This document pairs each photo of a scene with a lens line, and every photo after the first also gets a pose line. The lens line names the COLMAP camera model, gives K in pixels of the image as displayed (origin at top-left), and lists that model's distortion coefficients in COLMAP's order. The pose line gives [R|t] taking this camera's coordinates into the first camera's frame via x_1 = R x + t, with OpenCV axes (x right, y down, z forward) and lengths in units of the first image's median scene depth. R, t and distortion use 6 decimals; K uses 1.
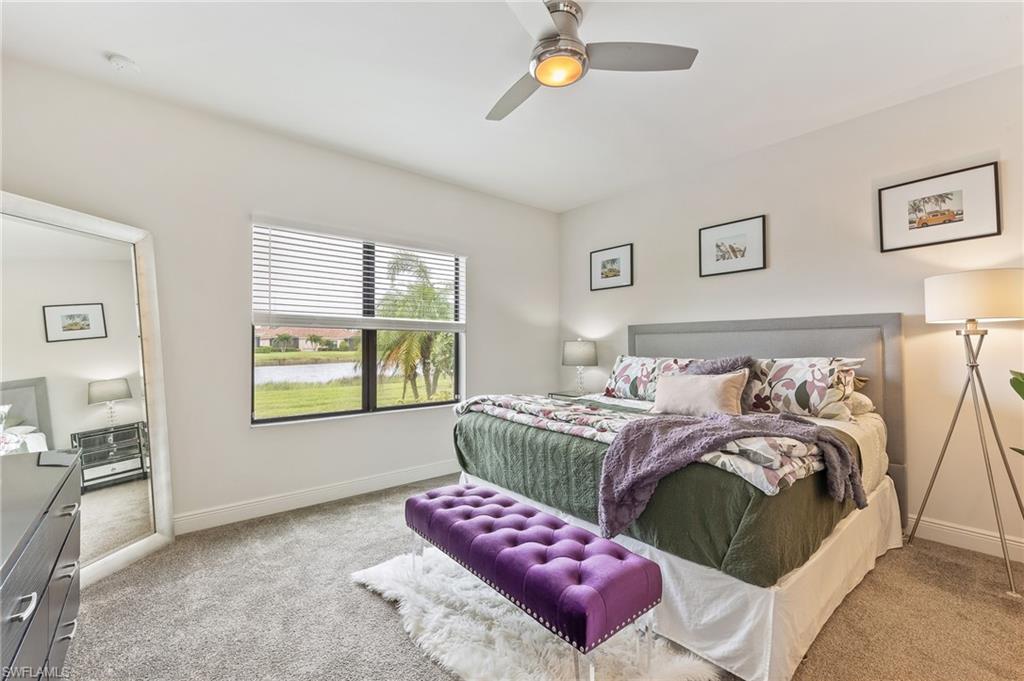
lens RADIAL K [[427.5, 0, 512.0], [0, 427.5, 340.5], [0, 0, 1]] dist [-0.000038, 0.000078]
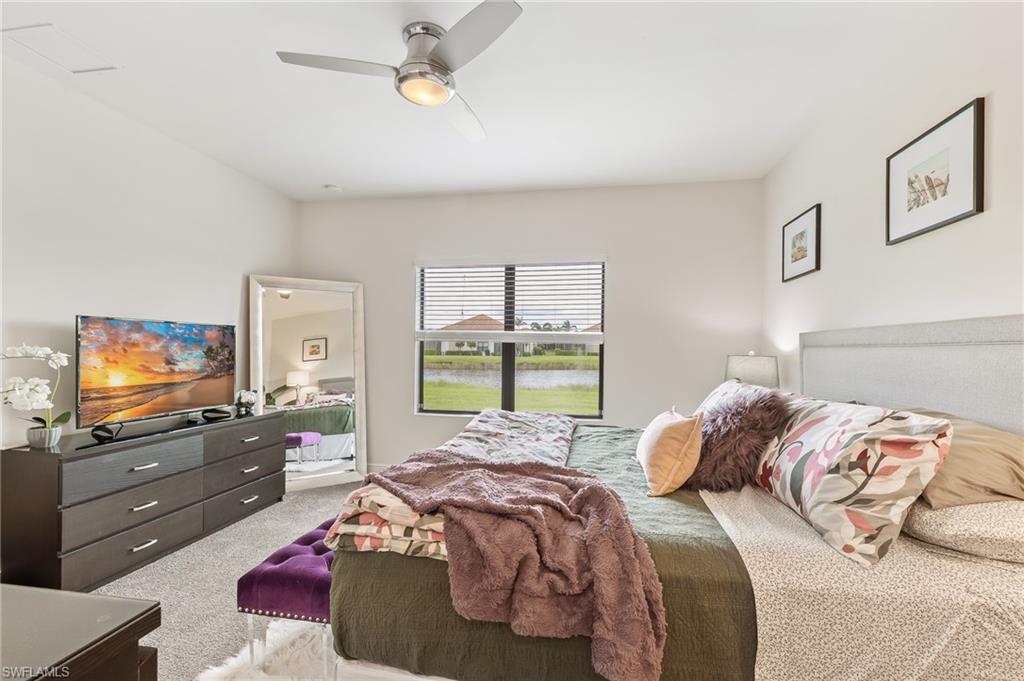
lens RADIAL K [[433.1, 0, 512.2], [0, 433.1, 355.2], [0, 0, 1]] dist [0.000000, -0.000105]
pose [[0.659050, 0.015953, -0.751930, 0.531935], [0.002771, 0.999717, 0.023639, -0.019685], [0.752094, -0.017663, 0.658819, 0.254487]]
